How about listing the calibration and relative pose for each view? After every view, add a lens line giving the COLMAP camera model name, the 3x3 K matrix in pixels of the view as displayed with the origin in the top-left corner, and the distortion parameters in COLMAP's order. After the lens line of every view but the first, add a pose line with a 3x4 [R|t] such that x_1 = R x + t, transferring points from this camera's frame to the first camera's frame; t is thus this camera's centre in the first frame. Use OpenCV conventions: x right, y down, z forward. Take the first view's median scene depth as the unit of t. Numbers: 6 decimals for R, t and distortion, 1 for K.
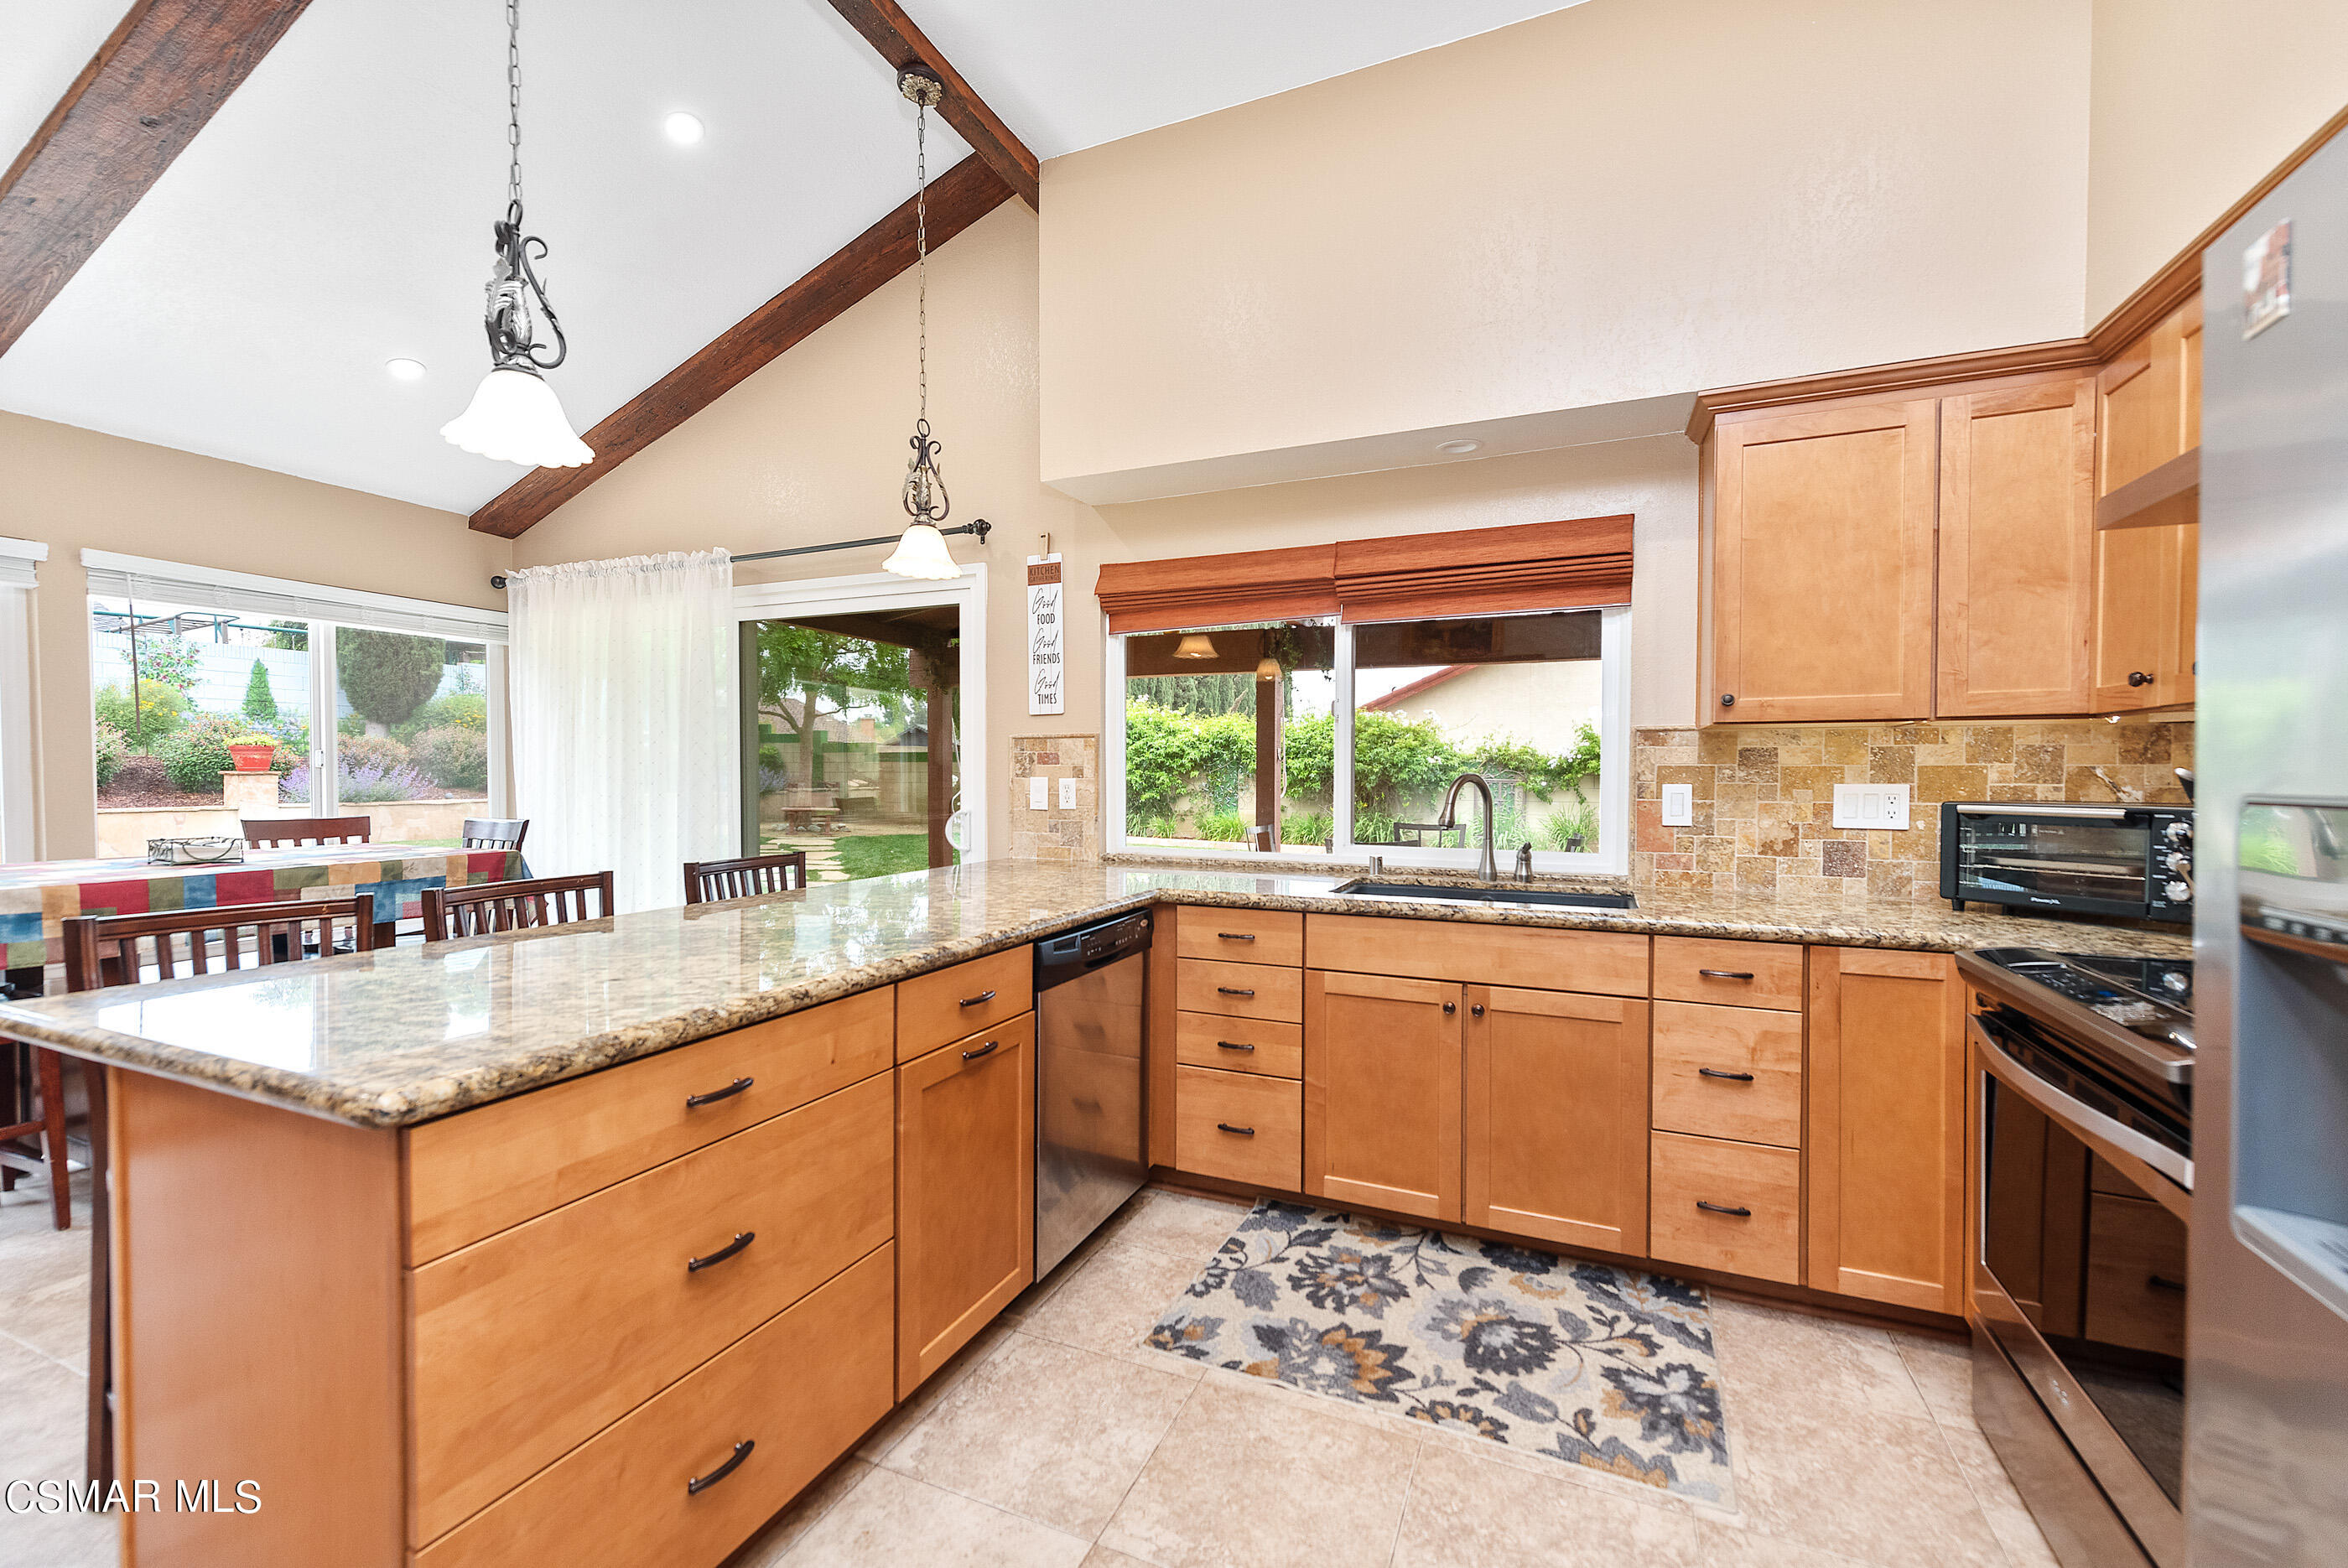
lens RADIAL K [[951.3, 0, 1183.5], [0, 951.3, 790.9], [0, 0, 1]] dist [0.015193, -0.005071]
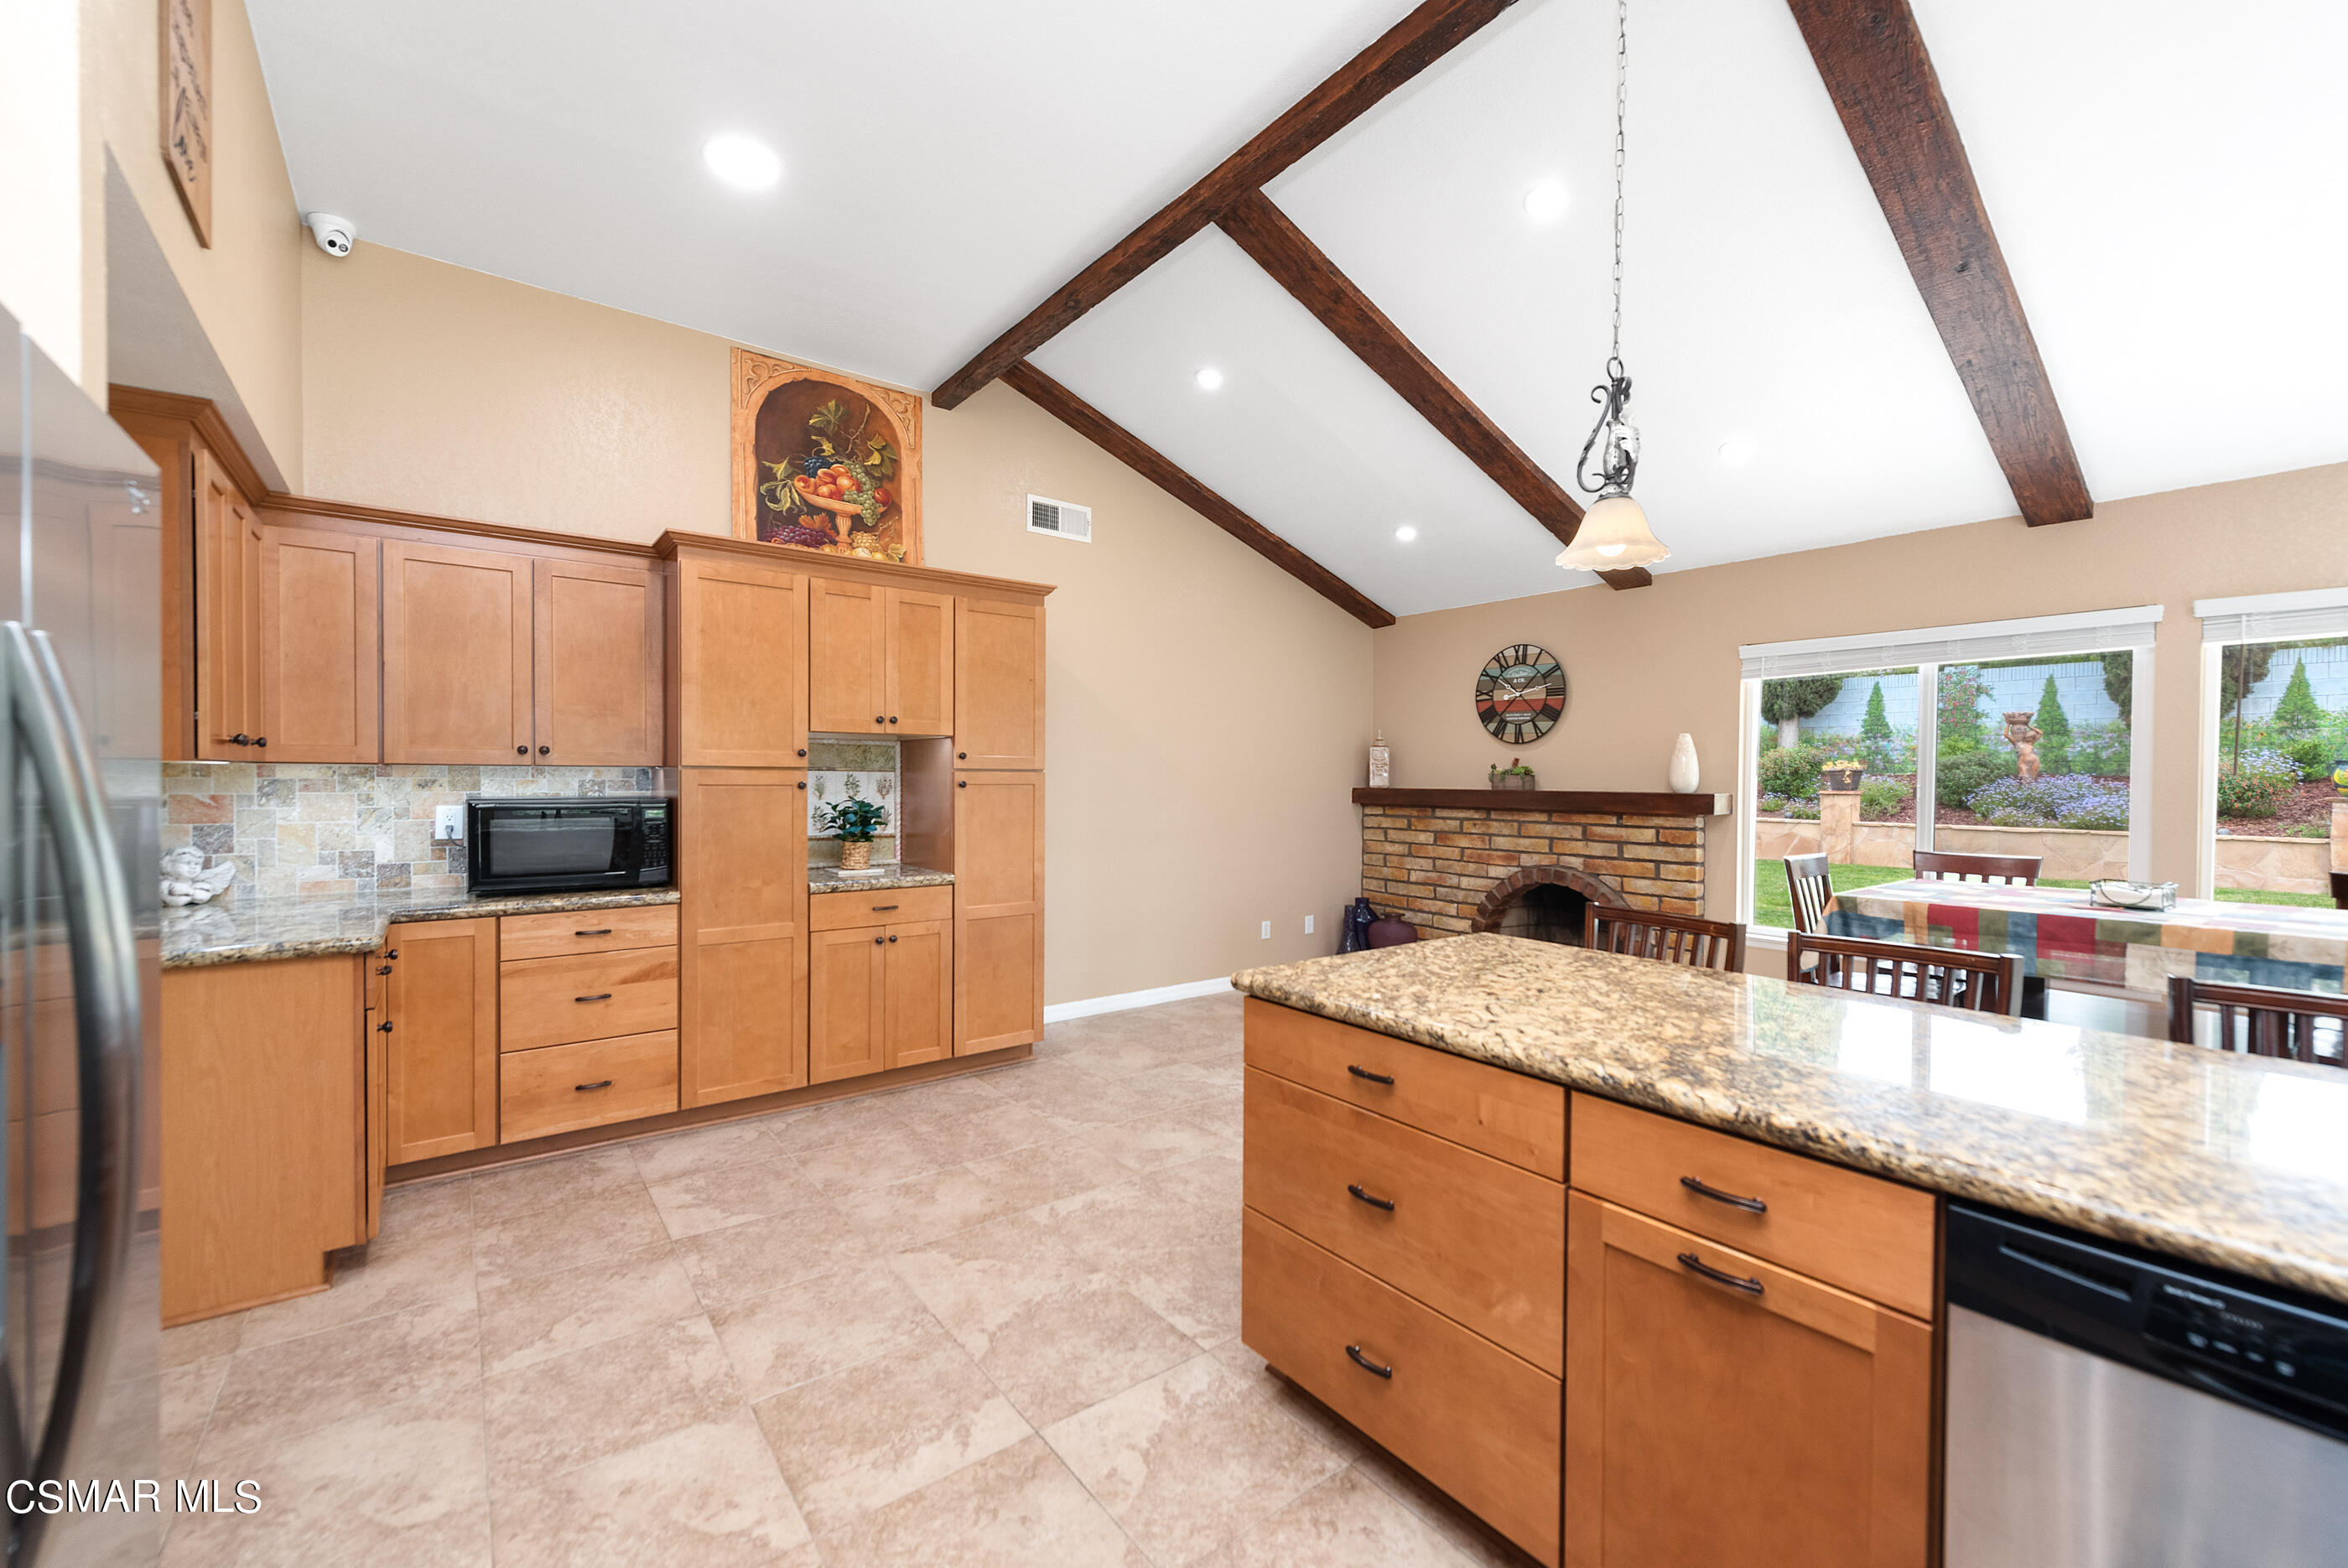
lens RADIAL K [[945.4, 0, 1181.5], [0, 945.4, 790.1], [0, 0, 1]] dist [0.015019, -0.005021]
pose [[-0.488807, 0.005856, -0.872372, 0.411639], [-0.027241, 0.999387, 0.021973, -0.051724], [0.871966, 0.034505, -0.488348, 0.738068]]
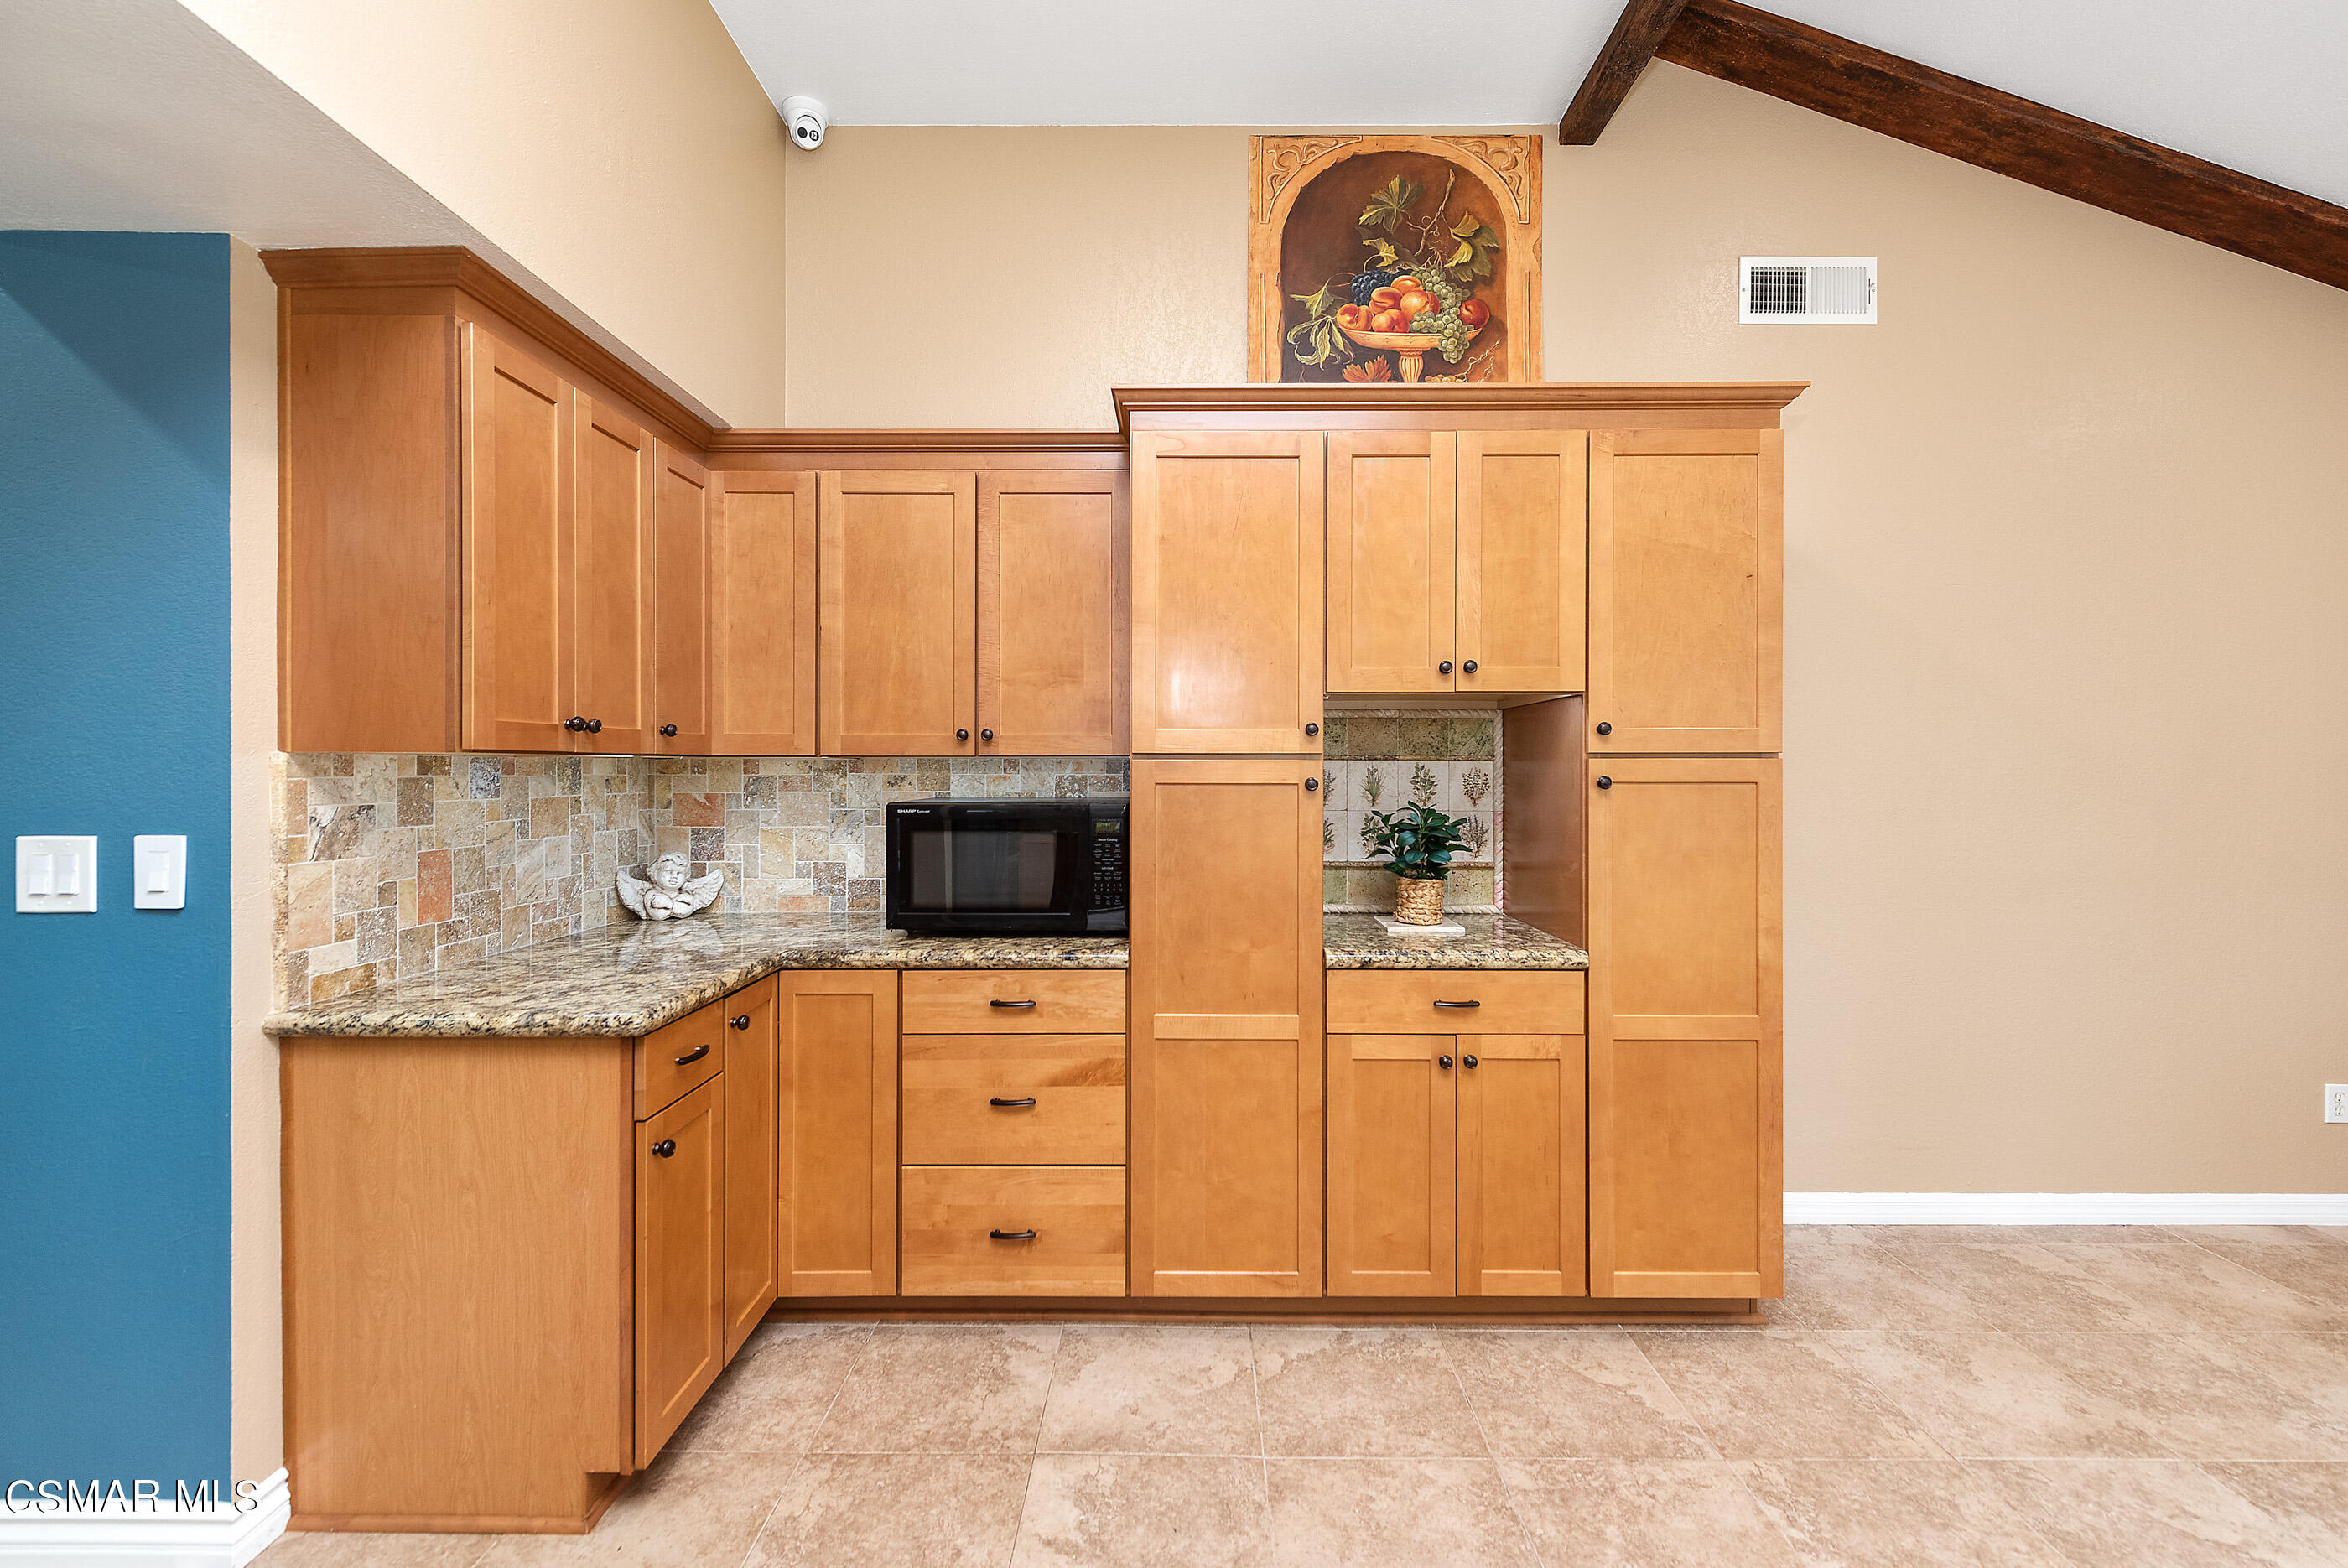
lens RADIAL K [[1010.8, 0, 1180.6], [0, 1010.8, 770.2], [0, 0, 1]] dist [0.015354, -0.007937]
pose [[-0.921764, -0.002402, -0.387744, -0.107071], [-0.011453, 0.999713, 0.021034, -0.041918], [0.387582, 0.023829, -0.921527, 0.318123]]
